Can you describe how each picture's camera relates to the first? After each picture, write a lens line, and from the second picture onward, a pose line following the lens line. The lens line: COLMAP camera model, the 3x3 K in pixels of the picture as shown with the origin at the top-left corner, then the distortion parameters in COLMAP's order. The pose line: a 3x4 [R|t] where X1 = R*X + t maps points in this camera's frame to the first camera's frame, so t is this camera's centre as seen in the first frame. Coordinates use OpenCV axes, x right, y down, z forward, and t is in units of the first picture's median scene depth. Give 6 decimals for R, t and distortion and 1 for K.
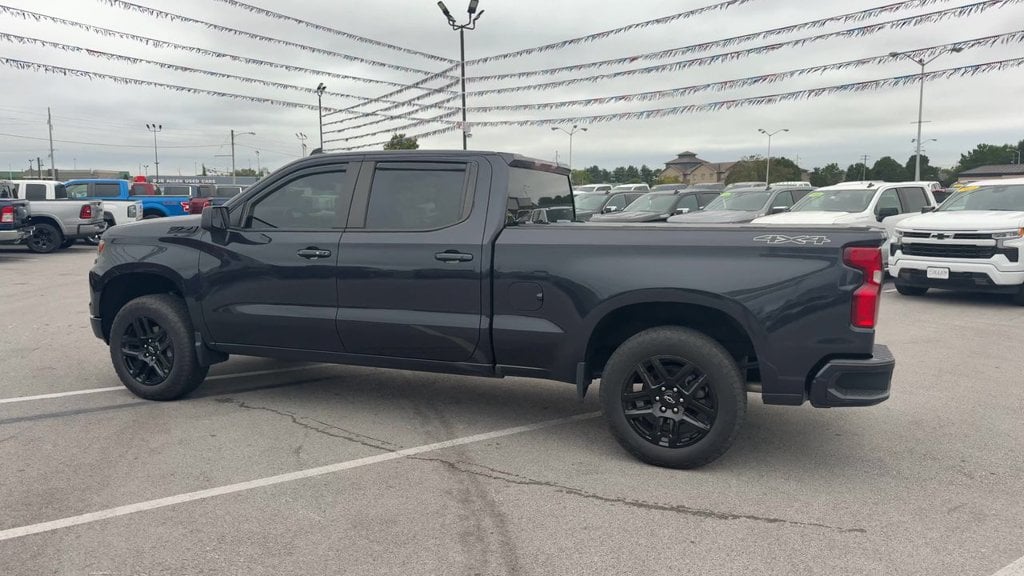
lens RADIAL K [[735.7, 0, 513.7], [0, 735.7, 269.2], [0, 0, 1]] dist [0.017827, -0.003384]
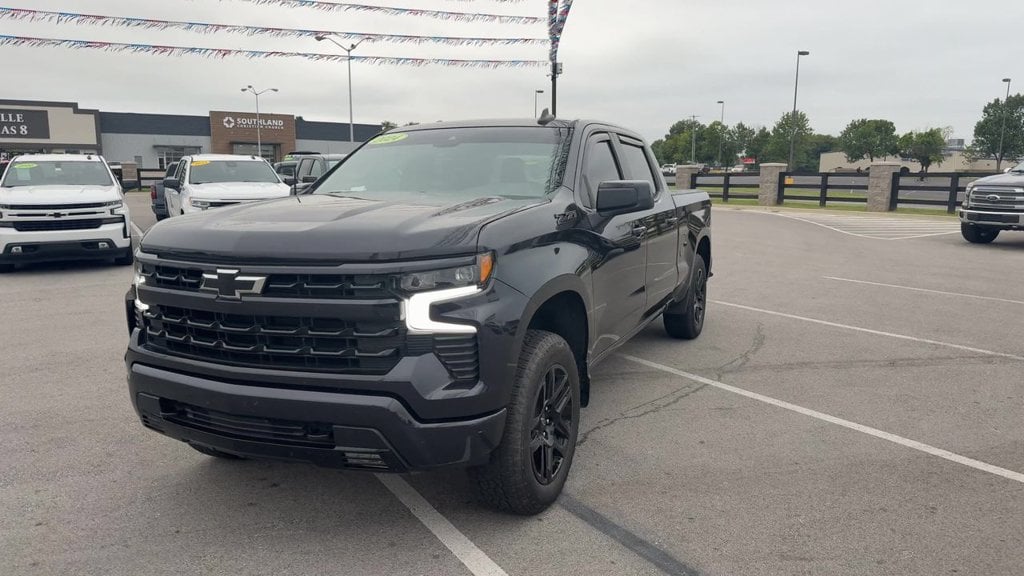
lens RADIAL K [[735.7, 0, 513.7], [0, 735.7, 269.2], [0, 0, 1]] dist [0.017827, -0.003384]
pose [[0.034682, -0.121211, 0.992021, -1.181679], [0.087147, 0.989204, 0.117820, -0.093115], [-0.995592, 0.082366, 0.044871, 1.098904]]
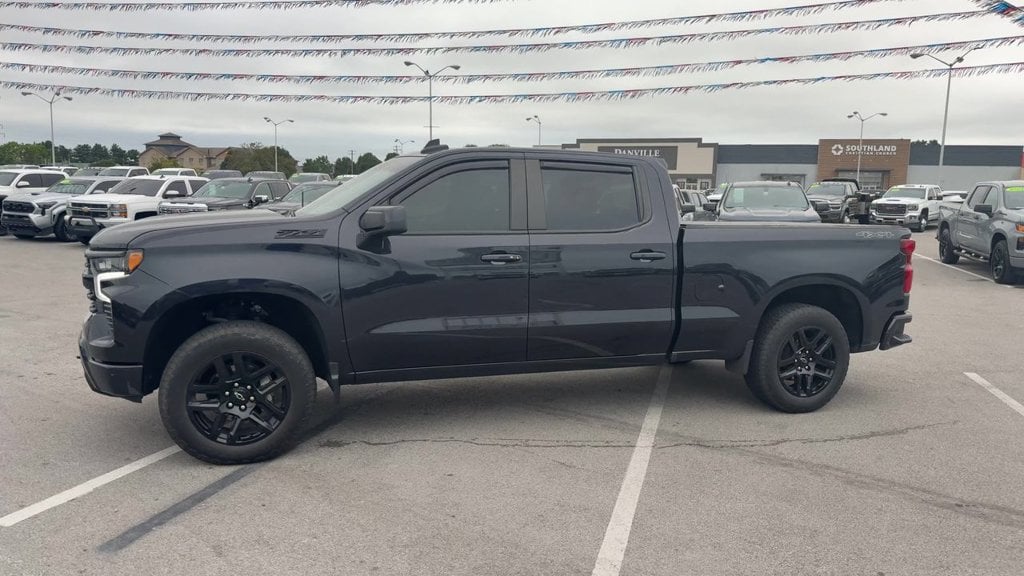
lens RADIAL K [[721.3, 0, 512.0], [0, 721.3, 288.0], [0, 0, 1]] dist [0.024022, -0.008641]
pose [[0.758419, -0.061682, 0.648842, -0.826689], [0.032786, 0.997862, 0.056538, -0.032224], [-0.650943, -0.021607, 0.758819, 0.308528]]
